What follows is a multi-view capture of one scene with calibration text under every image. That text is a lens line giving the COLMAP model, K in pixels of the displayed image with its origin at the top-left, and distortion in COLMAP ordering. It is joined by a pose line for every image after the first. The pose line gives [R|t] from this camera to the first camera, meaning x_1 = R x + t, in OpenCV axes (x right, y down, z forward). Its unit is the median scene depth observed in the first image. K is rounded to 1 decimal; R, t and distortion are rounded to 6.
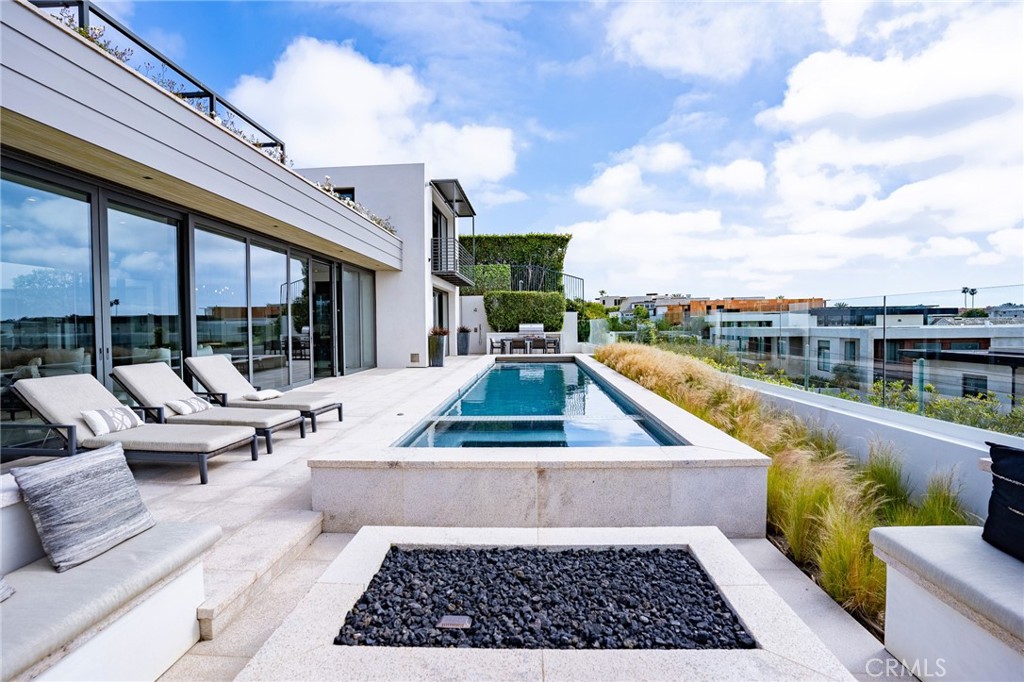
lens RADIAL K [[505.6, 0, 512.0], [0, 505.6, 341.0], [0, 0, 1]] dist [-0.078362, 0.034640]
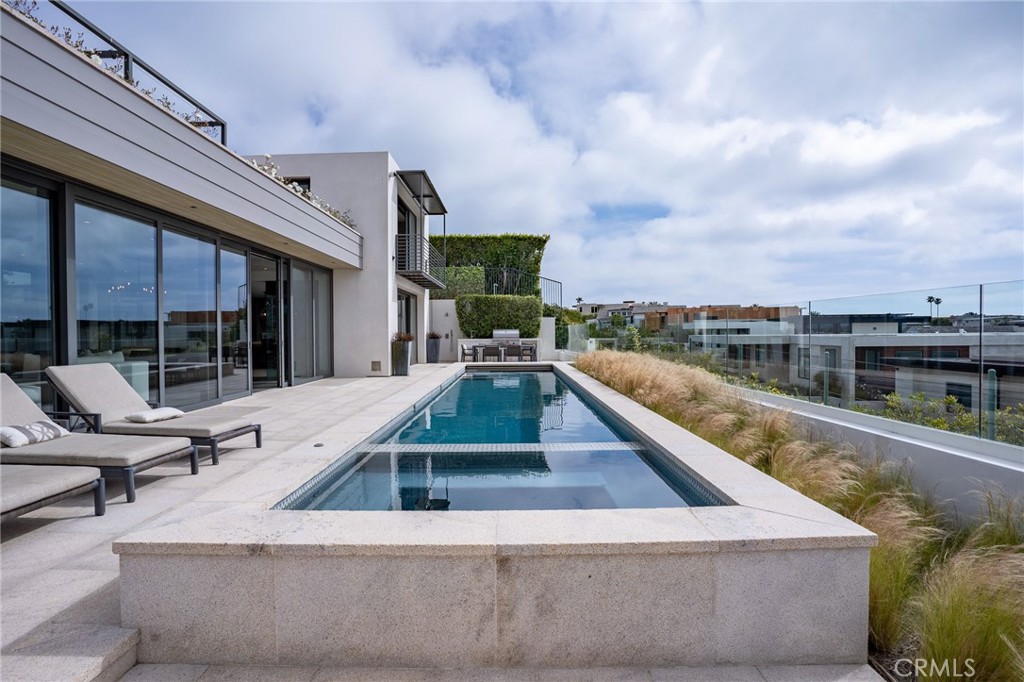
lens RADIAL K [[505.6, 0, 512.0], [0, 505.6, 341.0], [0, 0, 1]] dist [-0.078362, 0.034640]
pose [[0.998953, 0.003160, 0.045644, 0.008654], [-0.002496, 0.999890, -0.014598, 0.001210], [-0.045685, 0.014469, 0.998851, 0.085498]]
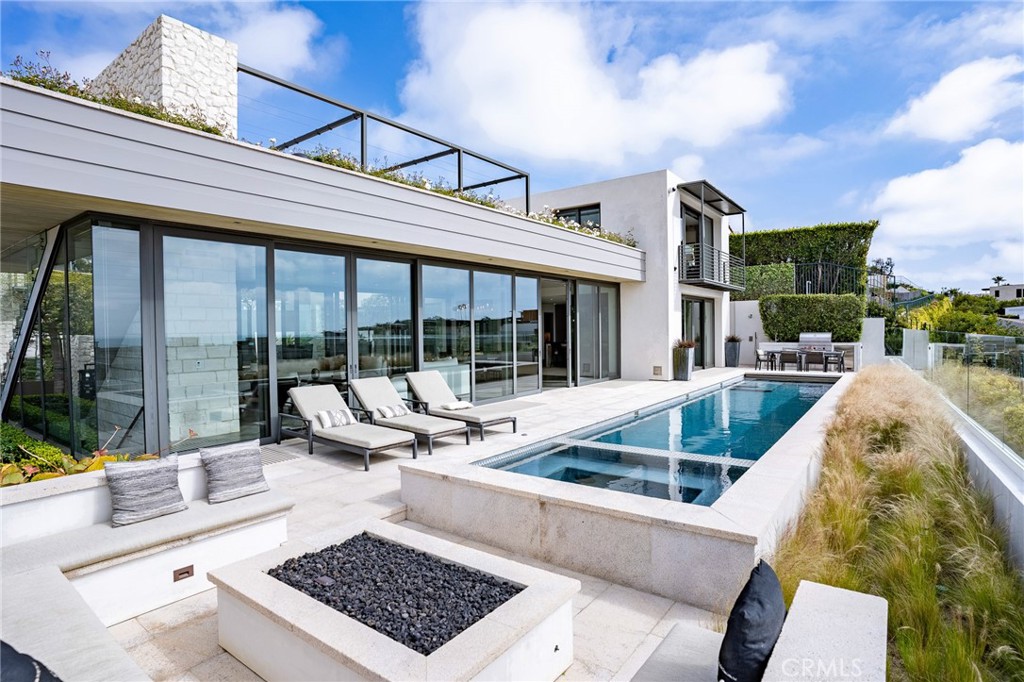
lens RADIAL K [[534.1, 0, 512.0], [0, 534.1, 341.0], [0, 0, 1]] dist [-0.069231, 0.000314]
pose [[0.829052, 0.014379, -0.558986, 0.141738], [-0.014122, 0.999889, 0.004776, -0.023848], [0.558993, 0.003934, 0.829163, -0.006617]]
